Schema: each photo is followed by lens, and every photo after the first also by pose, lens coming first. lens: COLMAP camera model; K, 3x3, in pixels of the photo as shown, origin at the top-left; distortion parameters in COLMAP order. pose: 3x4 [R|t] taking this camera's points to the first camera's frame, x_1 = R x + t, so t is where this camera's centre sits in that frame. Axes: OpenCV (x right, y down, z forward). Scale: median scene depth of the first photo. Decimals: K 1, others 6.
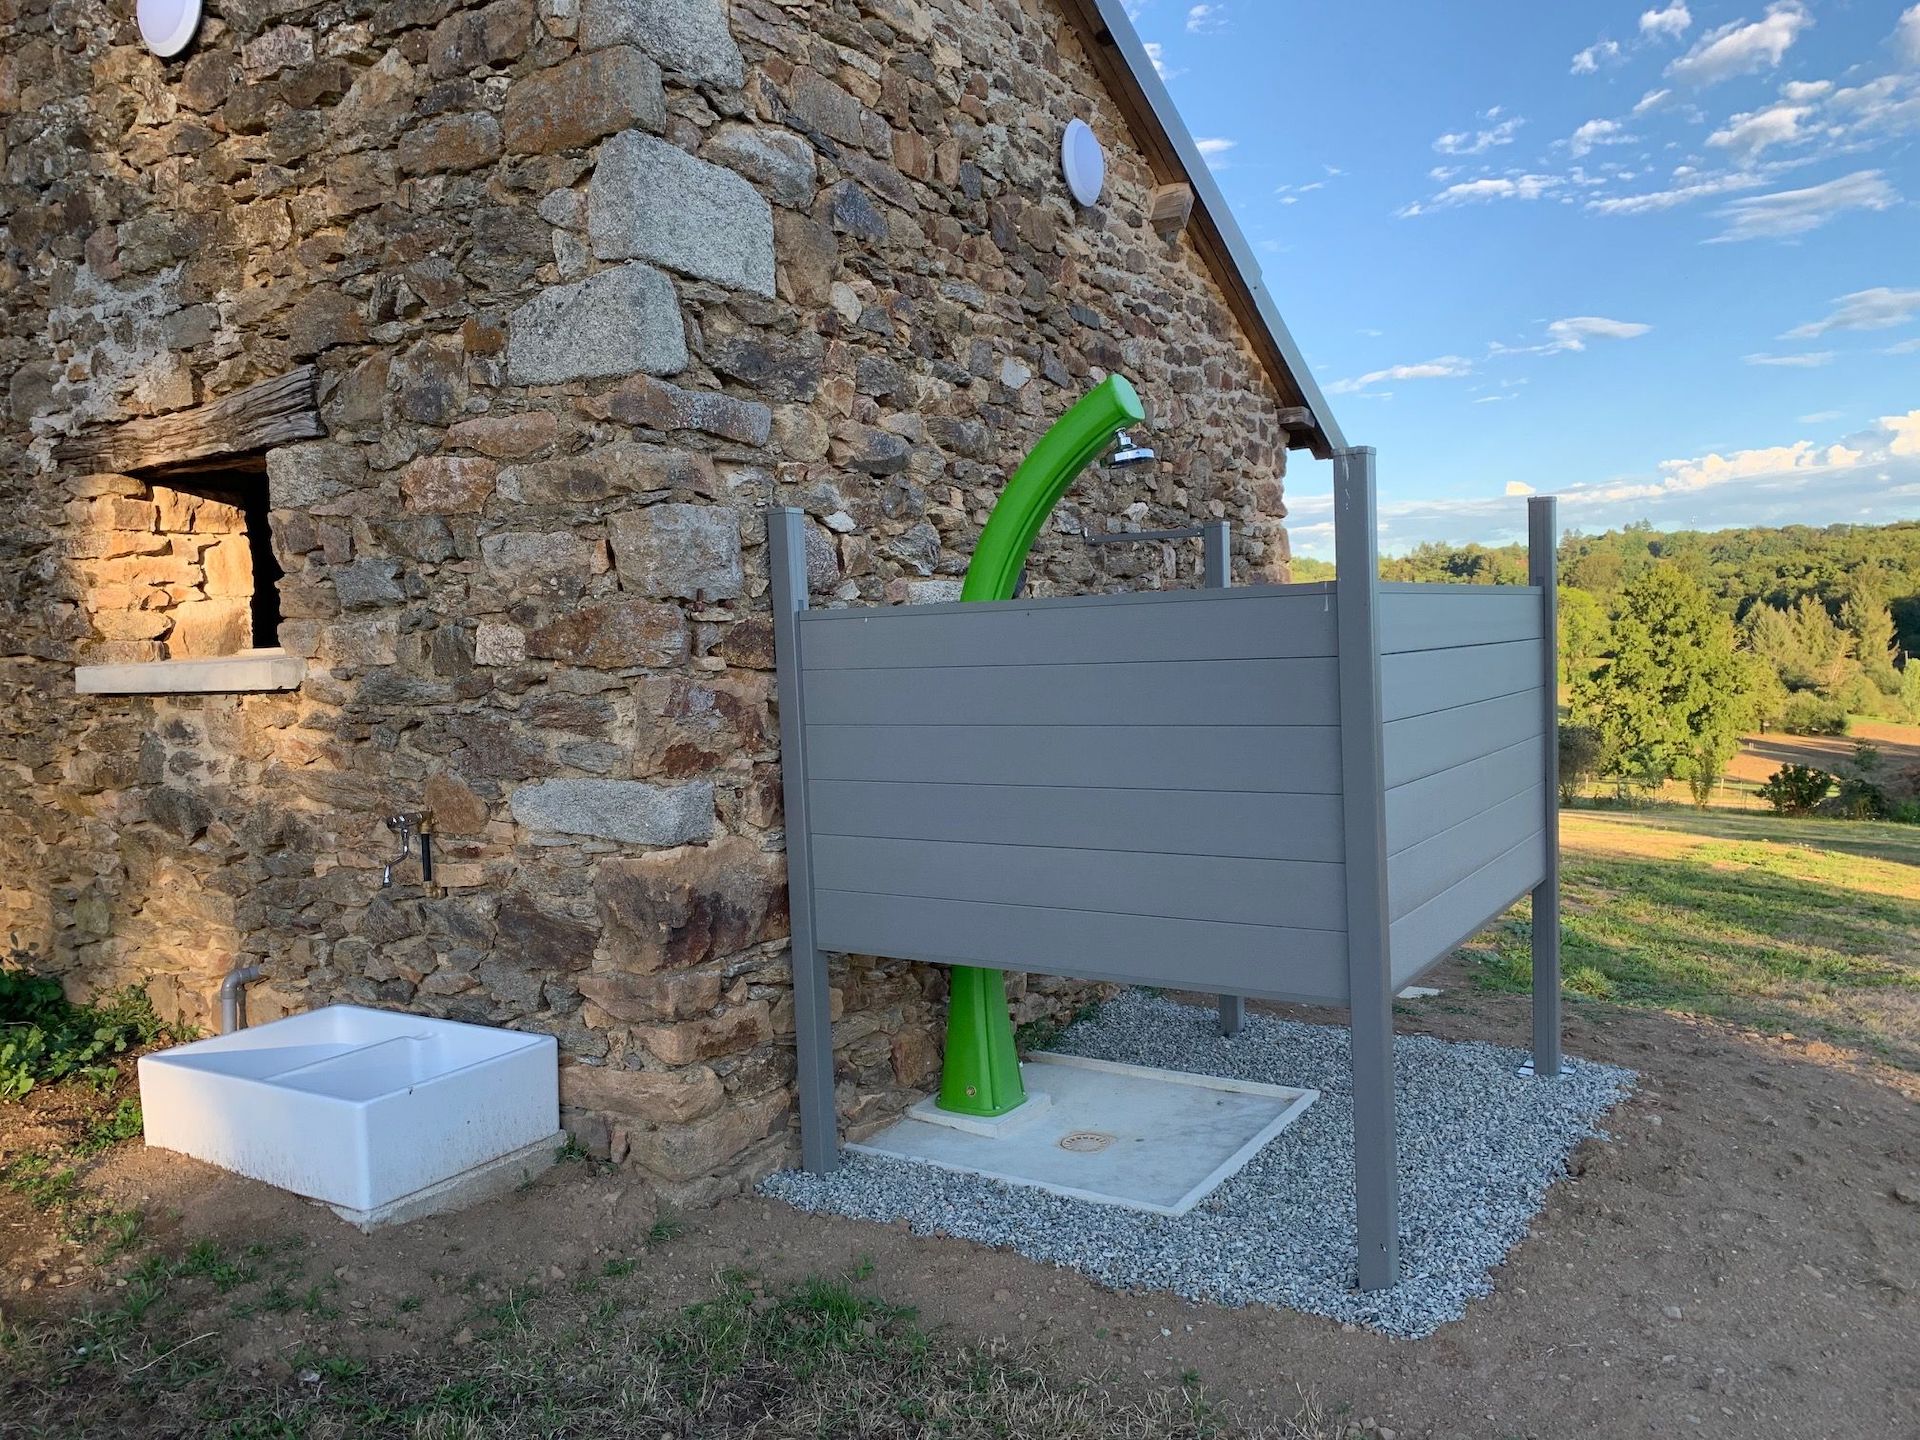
lens RADIAL K [[1471.3, 0, 960.0], [0, 1471.3, 720.0], [0, 0, 1]] dist [0.040414, -0.008772]
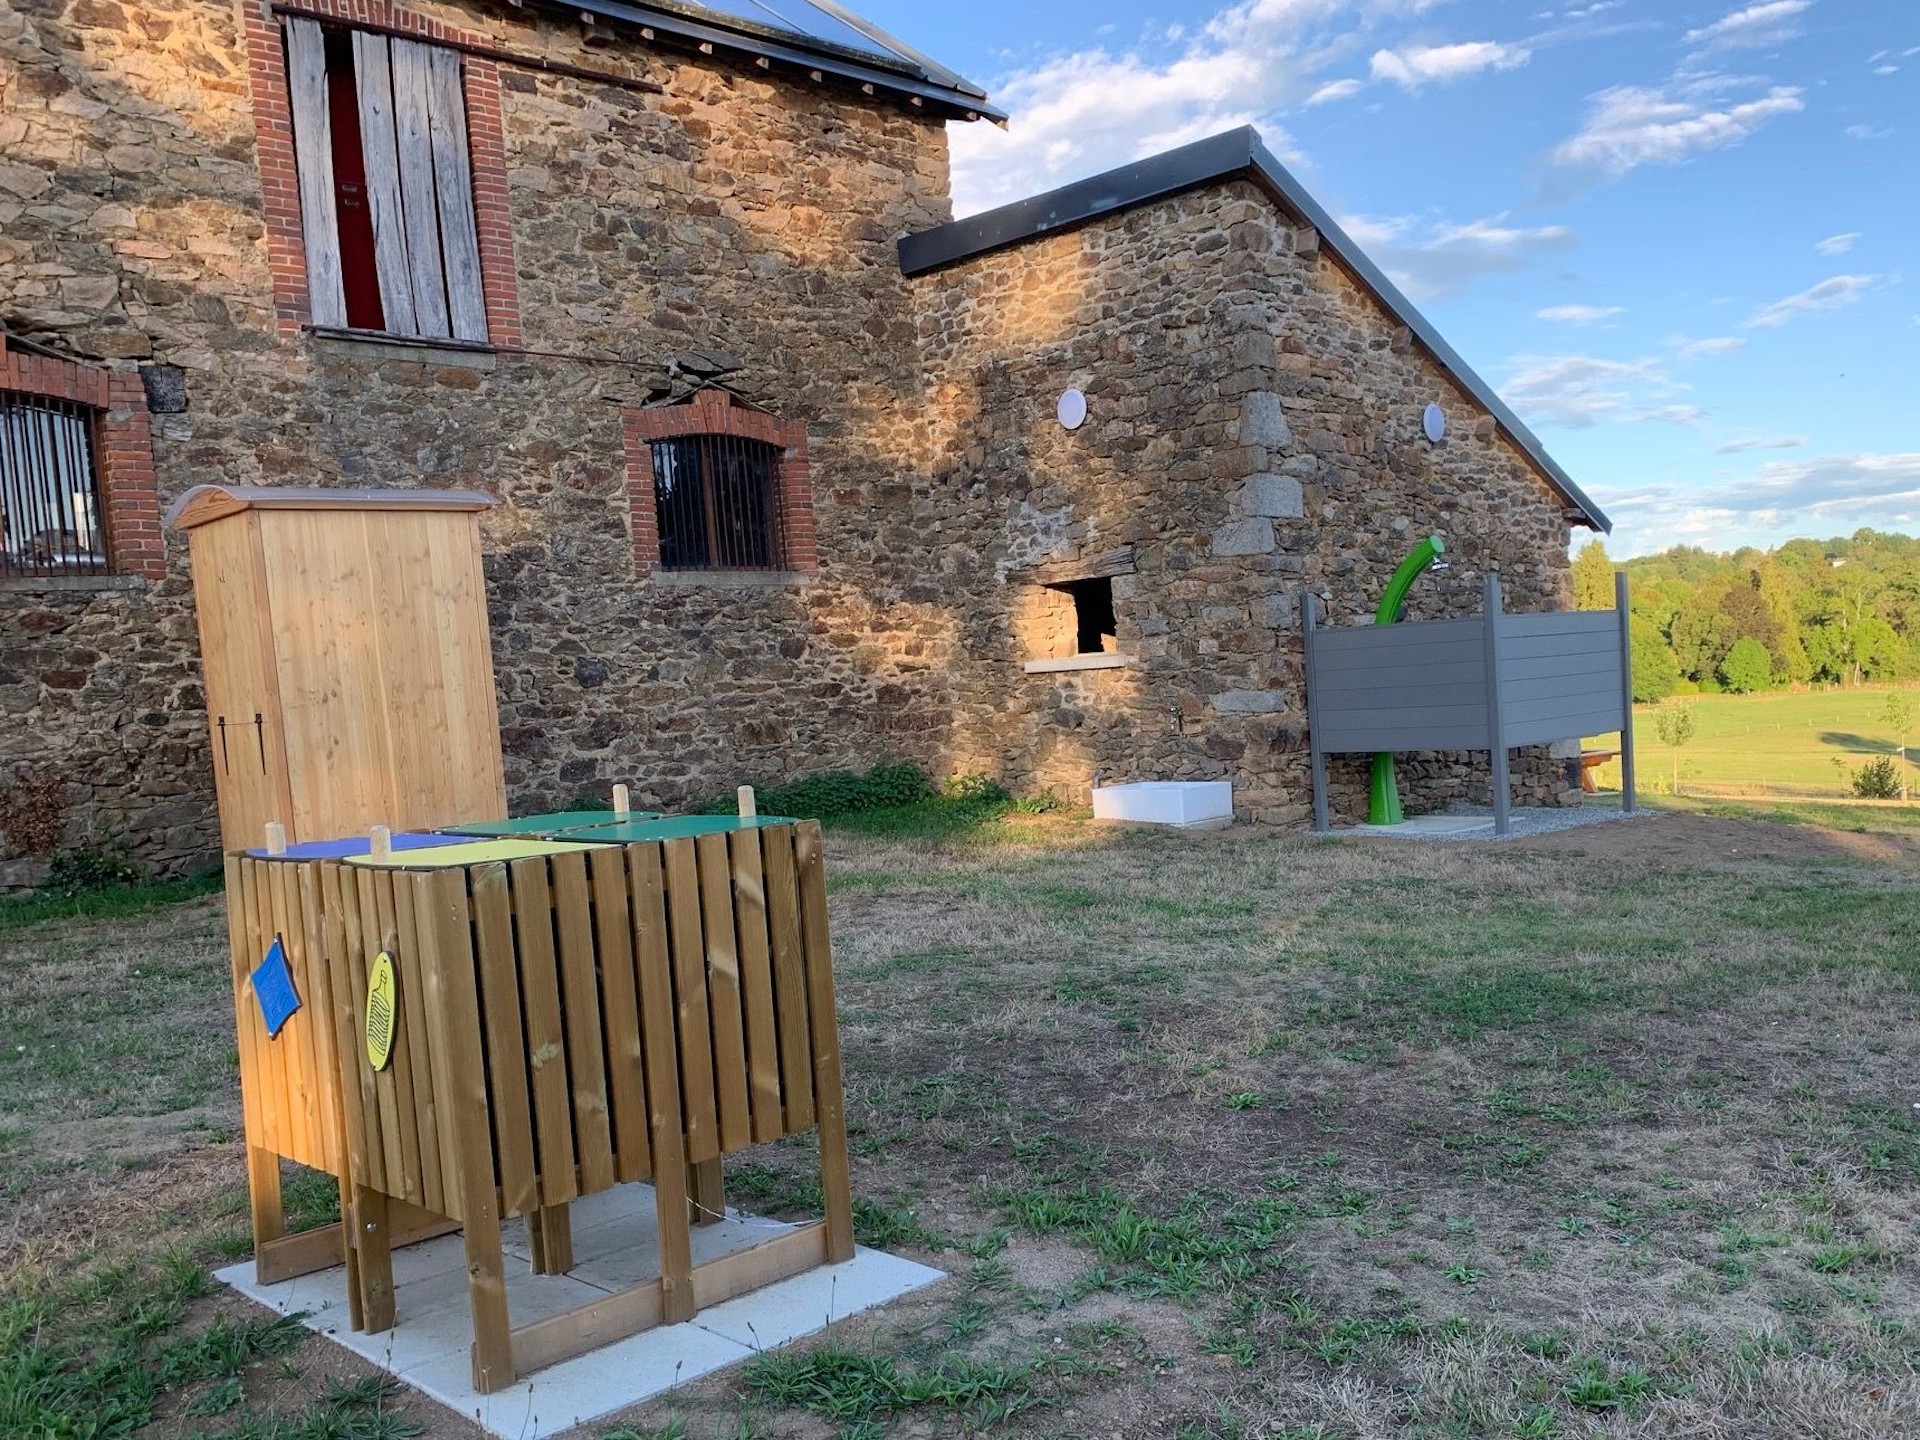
lens RADIAL K [[1745.5, 0, 1087.7], [0, 1745.5, 846.0], [0, 0, 1]] dist [0.067200, -0.012813]
pose [[0.978798, -0.007515, -0.204690, 0.131994], [0.018569, 0.998467, 0.052136, 0.135515], [0.203985, -0.054832, 0.977437, -2.087492]]
